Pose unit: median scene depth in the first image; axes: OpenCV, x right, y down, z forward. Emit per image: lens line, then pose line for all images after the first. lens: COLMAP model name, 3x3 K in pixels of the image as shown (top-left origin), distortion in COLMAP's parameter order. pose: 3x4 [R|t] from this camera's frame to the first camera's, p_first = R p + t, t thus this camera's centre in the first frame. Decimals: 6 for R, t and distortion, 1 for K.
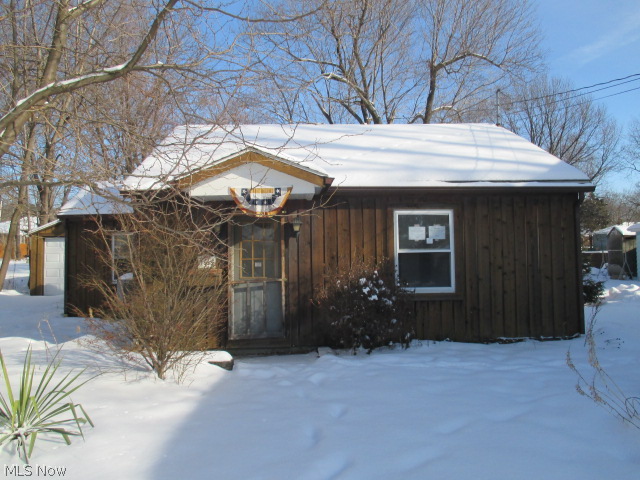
lens RADIAL K [[537.7, 0, 320.9], [0, 537.7, 242.9], [0, 0, 1]] dist [0.042121, 0.003926]
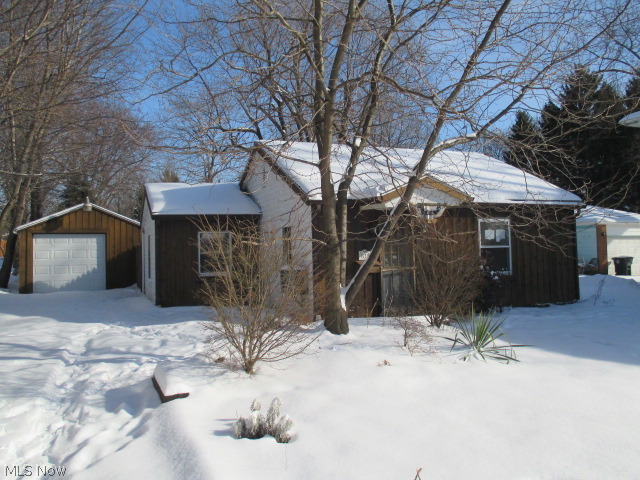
lens RADIAL K [[537.7, 0, 320.3], [0, 537.7, 240.2], [0, 0, 1]] dist [0.042121, 0.003926]
pose [[0.939141, 0.001888, 0.343526, -0.754661], [-0.002635, 0.999995, 0.001709, -0.003900], [-0.343521, -0.002510, 0.939142, -0.210854]]
